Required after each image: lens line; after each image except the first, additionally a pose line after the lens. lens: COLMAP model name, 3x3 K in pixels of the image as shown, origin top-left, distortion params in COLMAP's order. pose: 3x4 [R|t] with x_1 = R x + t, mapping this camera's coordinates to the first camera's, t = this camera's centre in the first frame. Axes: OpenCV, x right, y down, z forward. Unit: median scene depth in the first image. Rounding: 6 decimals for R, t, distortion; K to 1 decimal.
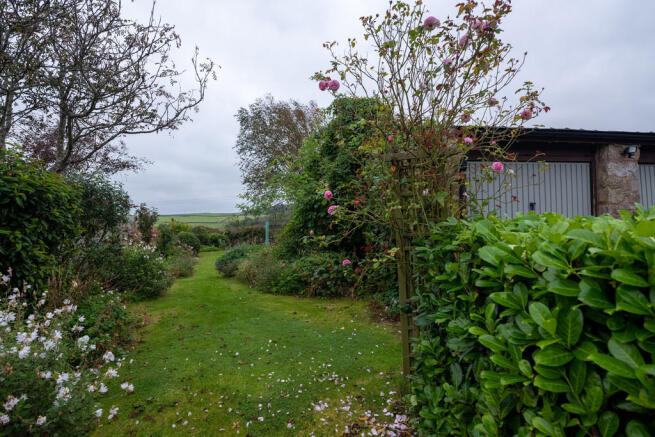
lens RADIAL K [[336.0, 0, 326.1], [0, 336.0, 217.2], [0, 0, 1]] dist [0.000775, 0.000051]
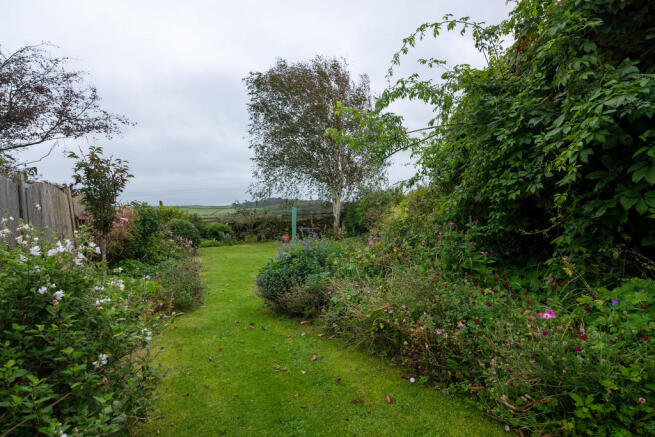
lens RADIAL K [[336.0, 0, 329.2], [0, 336.0, 220.1], [0, 0, 1]] dist [0.000775, 0.000051]
pose [[0.999240, 0.019612, 0.033685, -0.127223], [-0.020406, 0.999518, 0.023404, 0.022160], [-0.033210, -0.024074, 0.999158, 0.282082]]
